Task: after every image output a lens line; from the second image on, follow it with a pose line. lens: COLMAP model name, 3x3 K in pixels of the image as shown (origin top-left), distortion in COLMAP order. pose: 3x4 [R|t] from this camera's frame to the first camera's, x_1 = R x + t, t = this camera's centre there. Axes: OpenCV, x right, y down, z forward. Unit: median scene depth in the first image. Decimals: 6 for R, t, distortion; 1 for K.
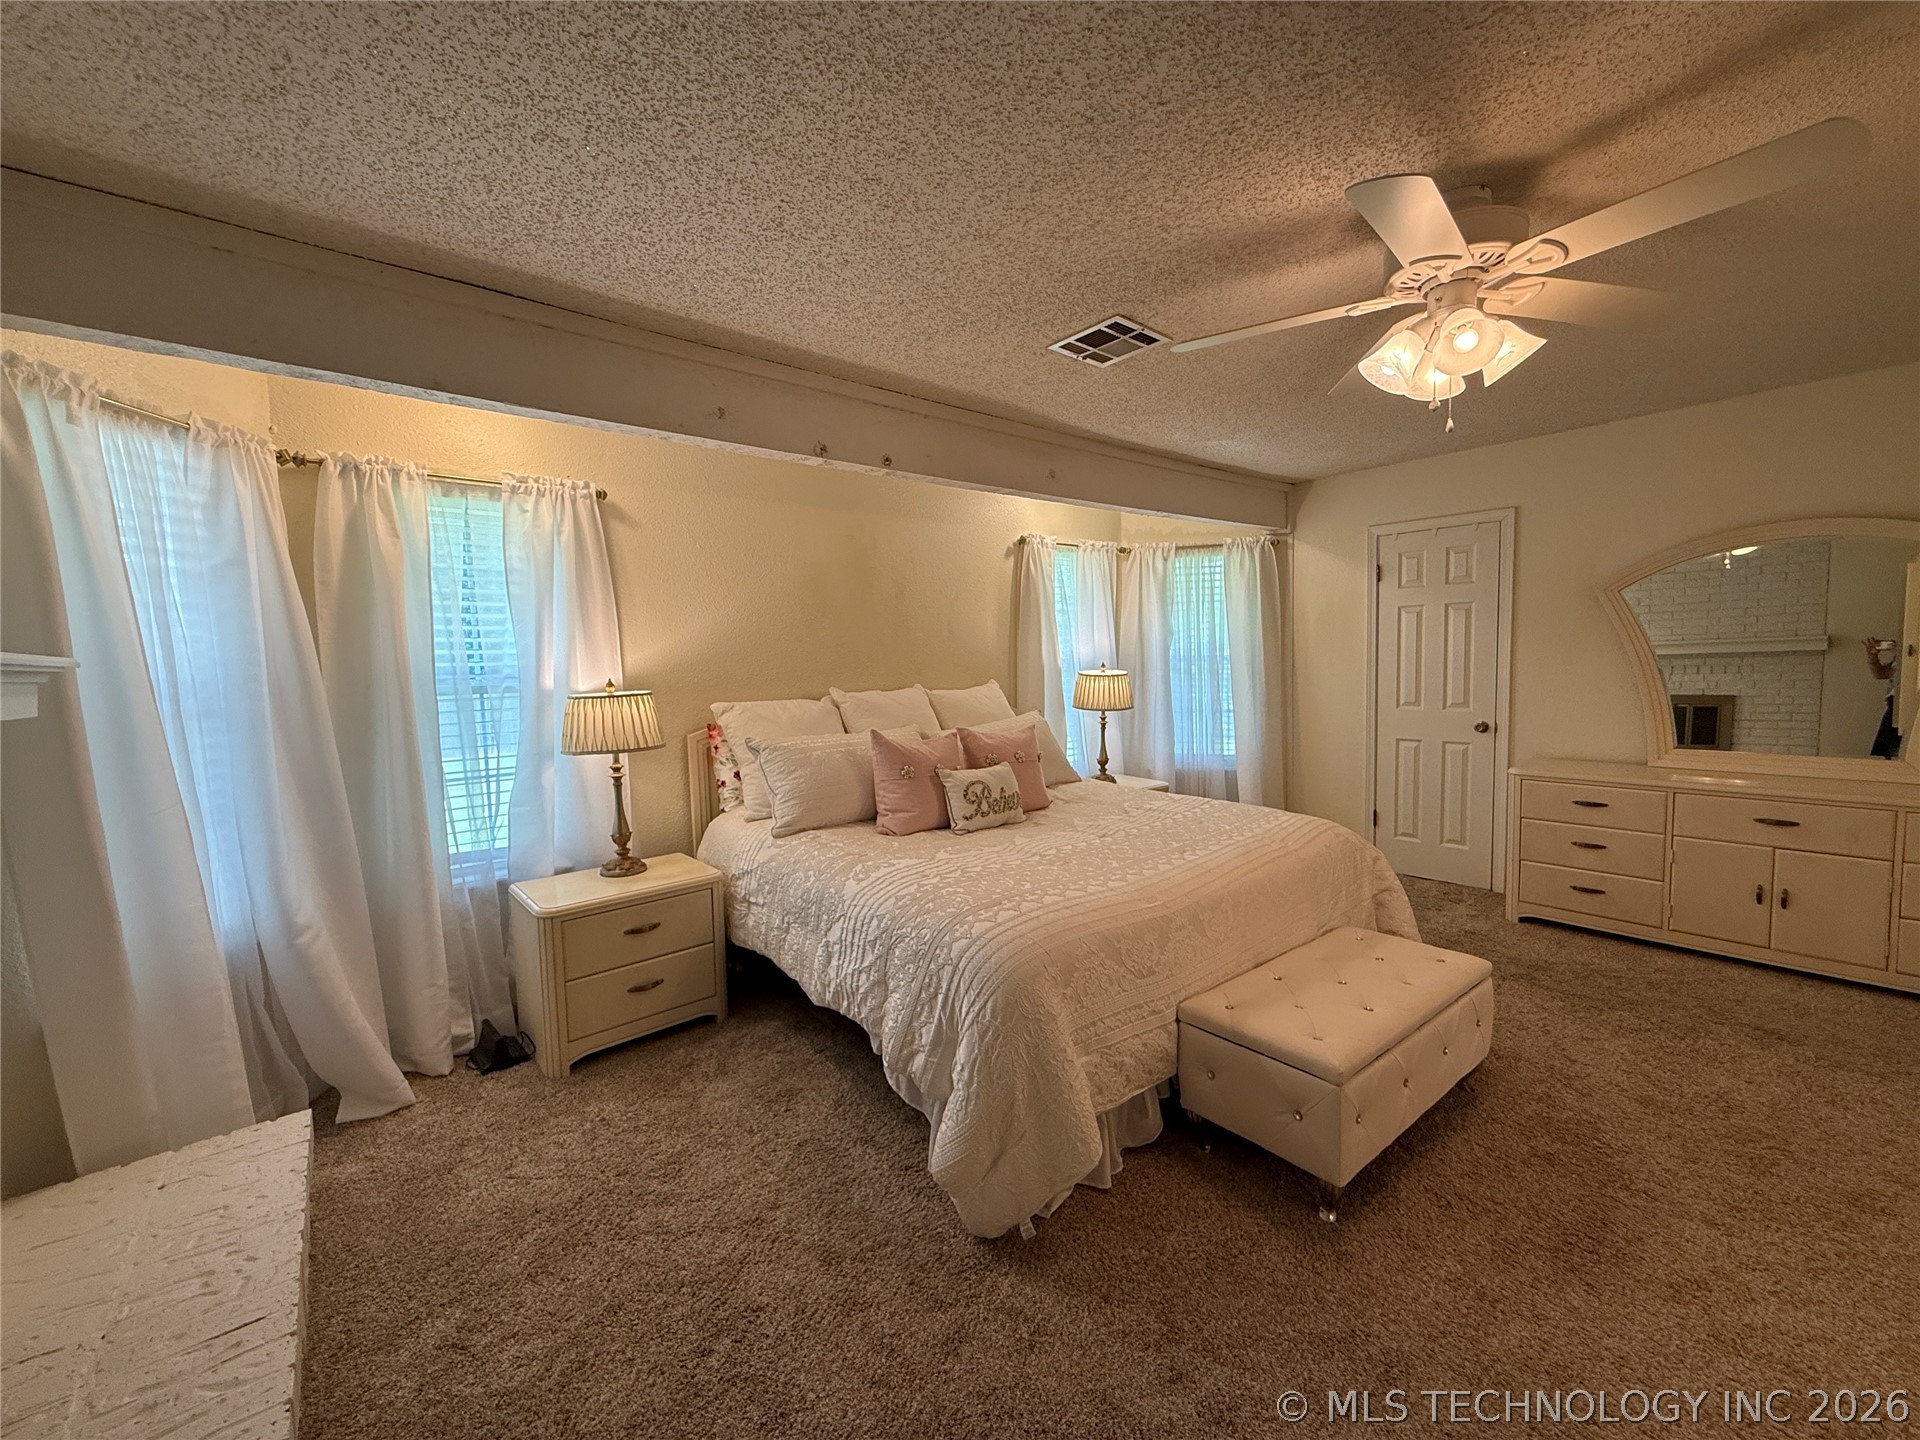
lens RADIAL K [[763.1, 0, 960.0], [0, 763.1, 720.0], [0, 0, 1]] dist [-0.001734, 0.000021]
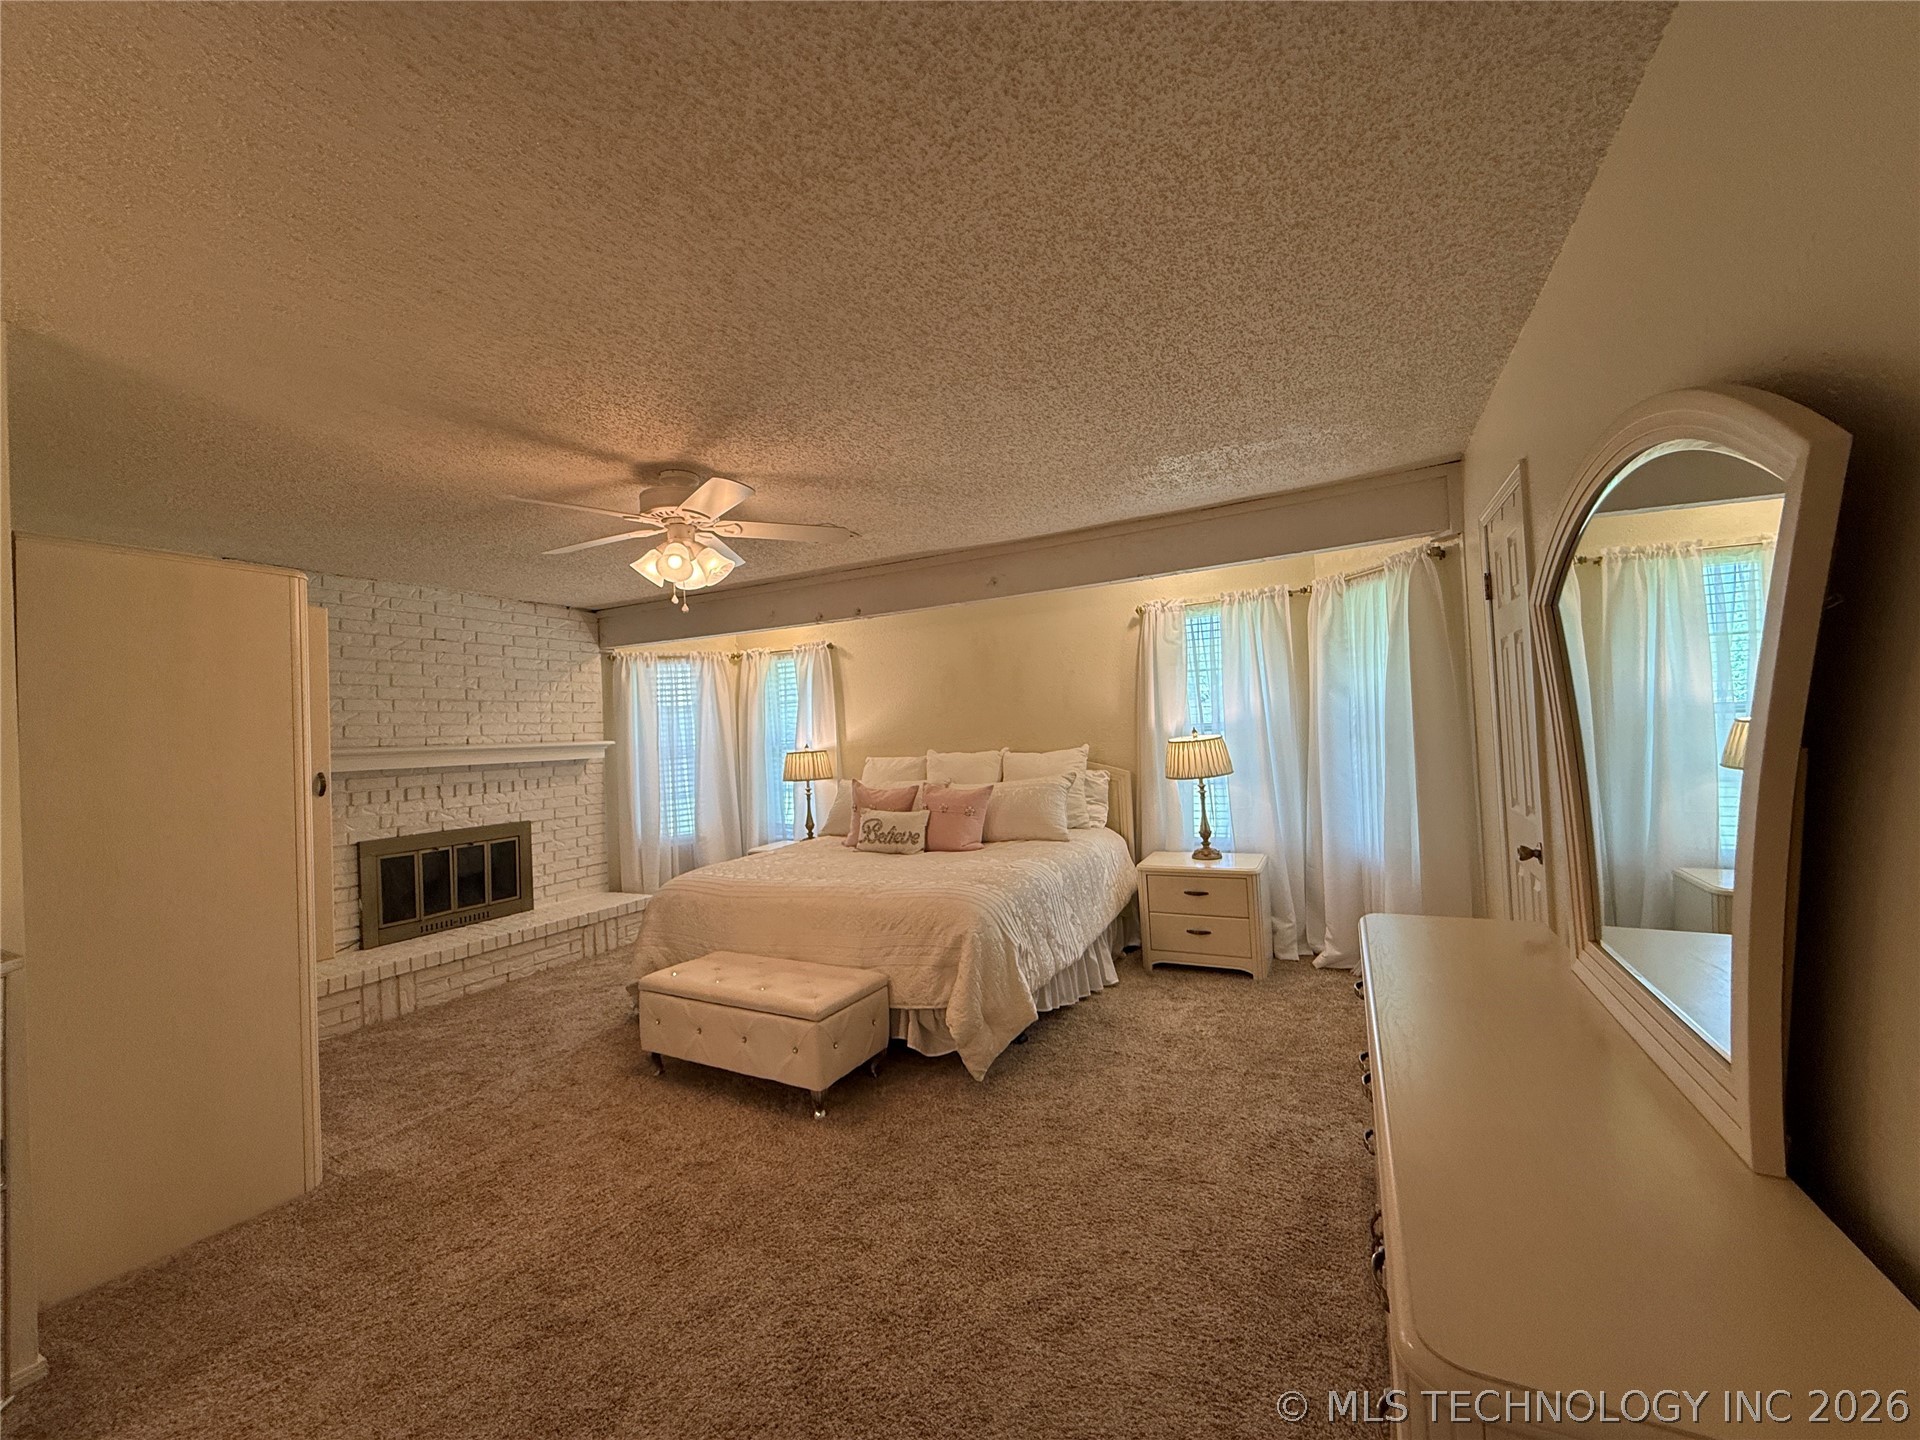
lens RADIAL K [[763.1, 0, 960.0], [0, 763.1, 720.0], [0, 0, 1]] dist [-0.001734, 0.000021]
pose [[0.403065, -0.004889, -0.915158, 1.354478], [-0.034901, 0.999176, -0.020710, -0.080263], [0.914506, 0.040287, 0.402562, 0.518603]]
